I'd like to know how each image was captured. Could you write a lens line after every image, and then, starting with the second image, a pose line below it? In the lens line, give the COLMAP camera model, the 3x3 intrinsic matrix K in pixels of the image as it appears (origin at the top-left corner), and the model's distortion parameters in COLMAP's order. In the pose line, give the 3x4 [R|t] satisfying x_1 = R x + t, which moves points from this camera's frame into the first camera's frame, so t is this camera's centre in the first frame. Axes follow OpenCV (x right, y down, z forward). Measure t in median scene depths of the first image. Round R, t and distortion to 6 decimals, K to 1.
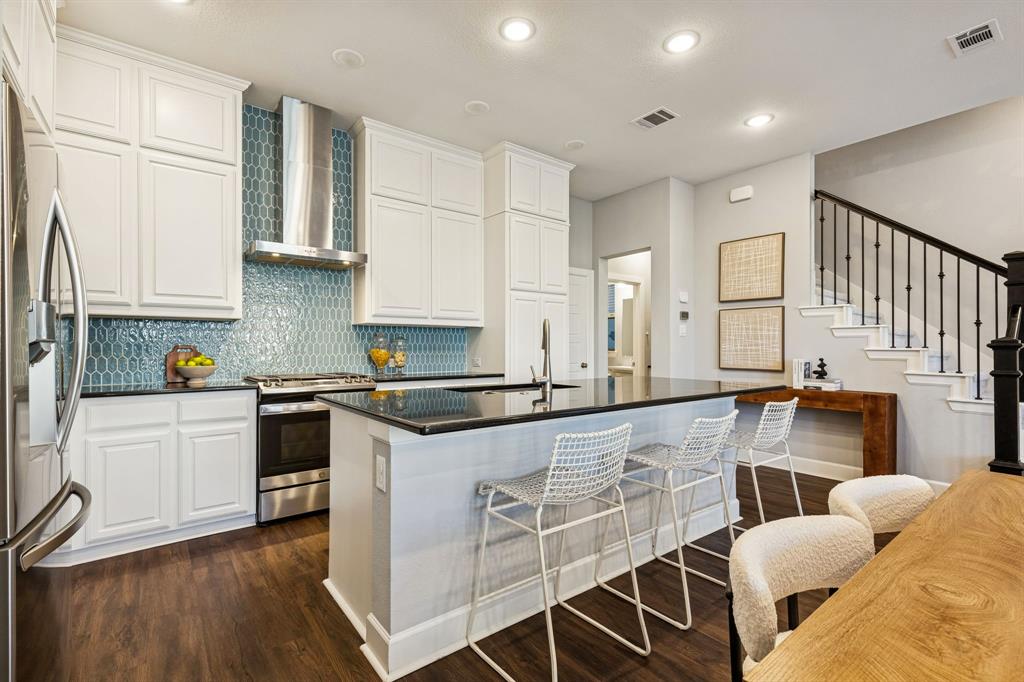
lens RADIAL K [[467.0, 0, 512.8], [0, 467.0, 348.5], [0, 0, 1]] dist [0.005880, 0.000103]
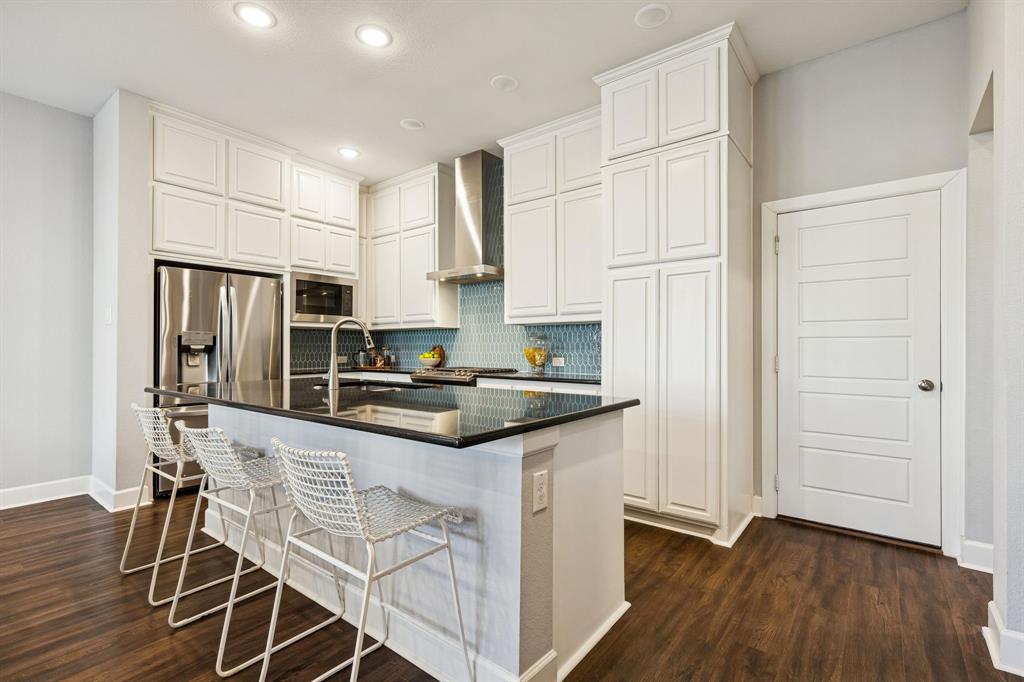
lens RADIAL K [[467.0, 0, 517.8], [0, 467.0, 343.1], [0, 0, 1]] dist [0.005880, 0.000103]
pose [[0.231919, -0.009363, -0.972690, 0.778666], [-0.005436, 0.999926, -0.010921, 0.001031], [0.972720, 0.007820, 0.231851, 0.787880]]
